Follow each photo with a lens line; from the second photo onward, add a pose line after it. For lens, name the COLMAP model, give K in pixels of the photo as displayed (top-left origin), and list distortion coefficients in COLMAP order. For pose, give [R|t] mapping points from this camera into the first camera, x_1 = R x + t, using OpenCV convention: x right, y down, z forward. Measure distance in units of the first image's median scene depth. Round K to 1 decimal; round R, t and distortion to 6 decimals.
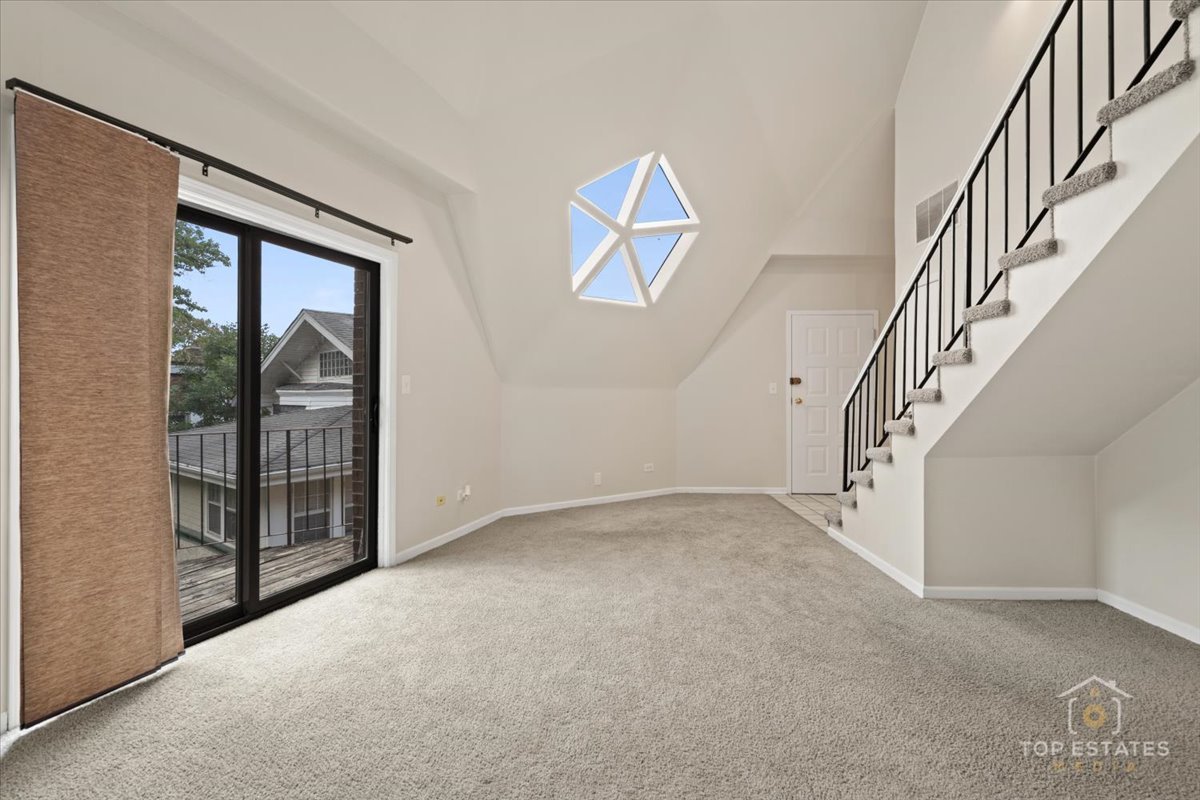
lens RADIAL K [[555.6, 0, 605.5], [0, 555.6, 394.8], [0, 0, 1]] dist [-0.004011, 0.000479]
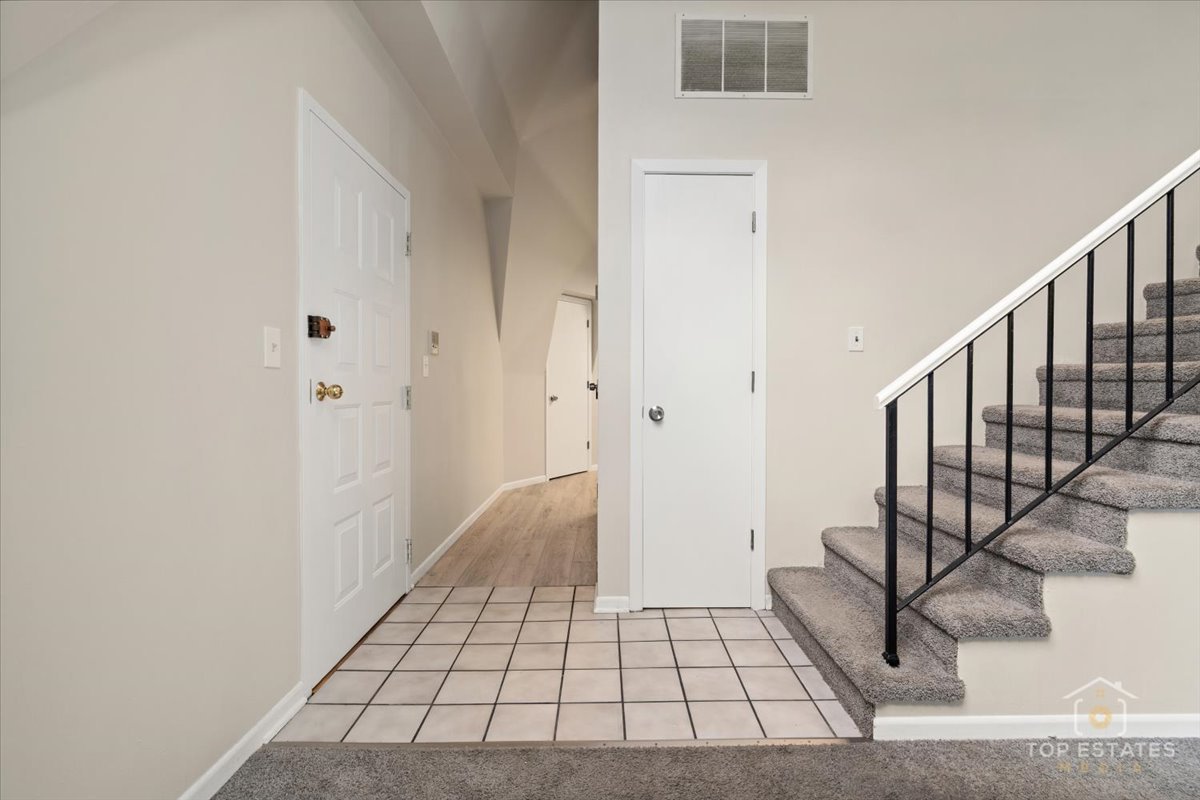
lens RADIAL K [[555.6, 0, 605.5], [0, 555.6, 394.8], [0, 0, 1]] dist [-0.004011, 0.000479]
pose [[-0.033640, -0.010612, 0.999378, 0.046647], [-0.002892, 0.999940, 0.010521, 0.018651], [-0.999430, -0.002536, -0.033668, 1.681983]]
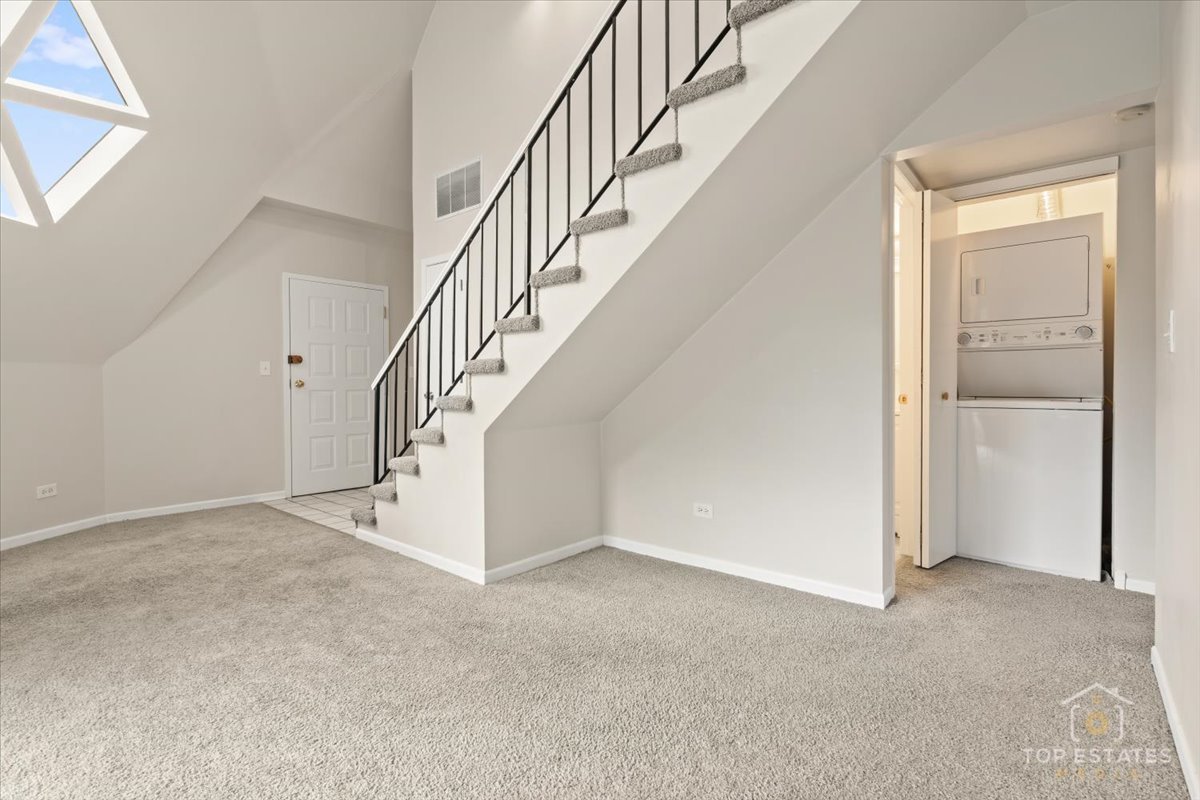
lens RADIAL K [[555.6, 0, 605.5], [0, 555.6, 394.8], [0, 0, 1]] dist [-0.004011, 0.000479]
pose [[0.626269, -0.014049, 0.779480, -0.021157], [0.005009, 0.999889, 0.013997, 0.035616], [-0.779591, -0.004861, 0.626270, 0.253651]]
